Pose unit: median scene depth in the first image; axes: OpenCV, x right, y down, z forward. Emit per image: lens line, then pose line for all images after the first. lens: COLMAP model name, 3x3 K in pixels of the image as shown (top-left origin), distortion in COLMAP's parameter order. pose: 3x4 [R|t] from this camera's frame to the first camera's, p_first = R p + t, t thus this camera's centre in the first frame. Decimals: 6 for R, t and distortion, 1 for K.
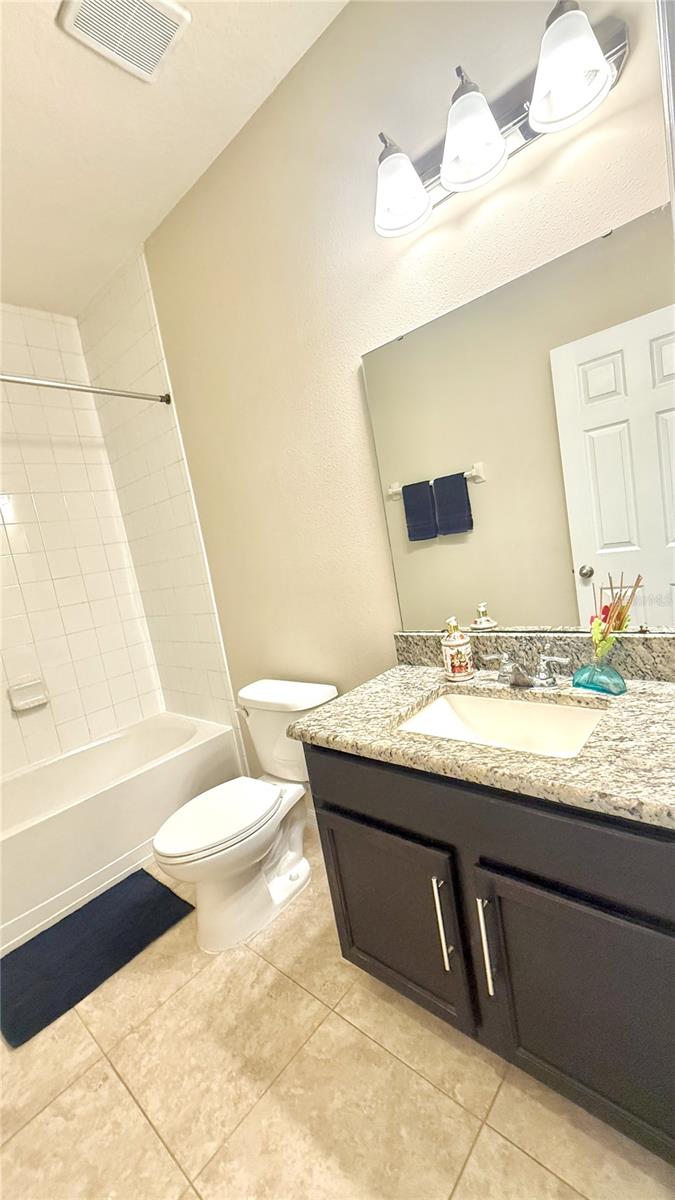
lens RADIAL K [[479.6, 0, 336.5], [0, 479.6, 602.1], [0, 0, 1]] dist [-0.000396, -0.000073]
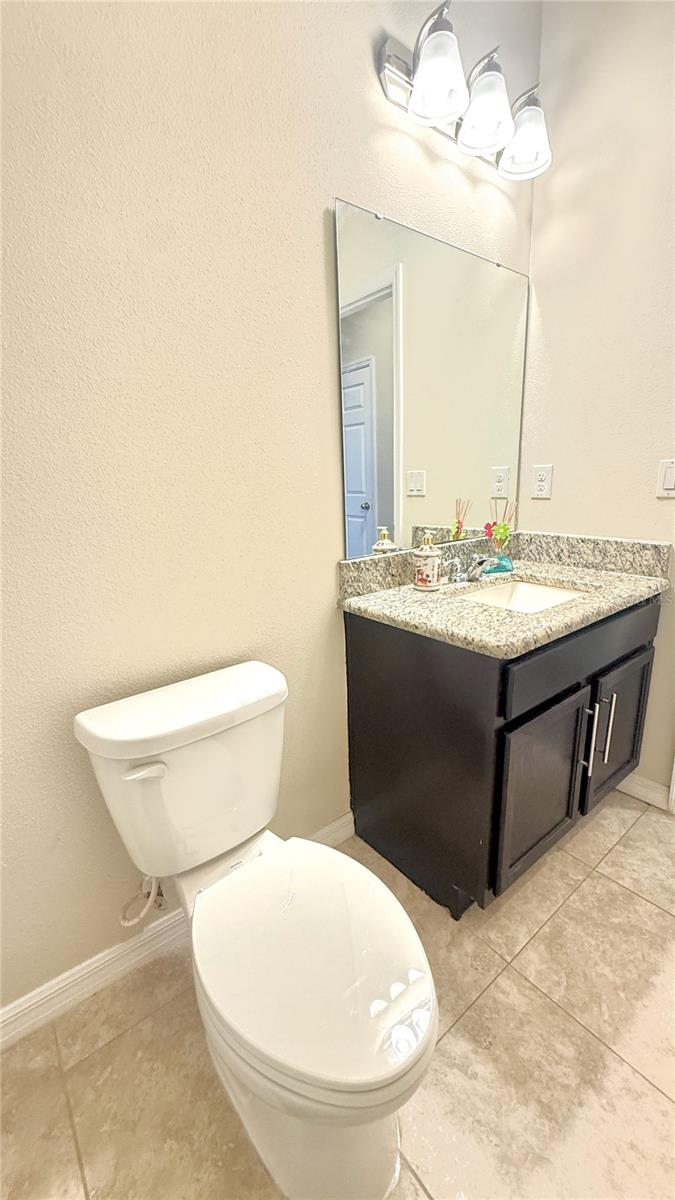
lens RADIAL K [[479.6, 0, 336.0], [0, 479.6, 597.4], [0, 0, 1]] dist [-0.000396, -0.000073]
pose [[0.170638, -0.079555, 0.982117, -0.915759], [0.133514, 0.989409, 0.056948, 0.099319], [-0.976246, 0.121409, 0.179453, 1.124087]]
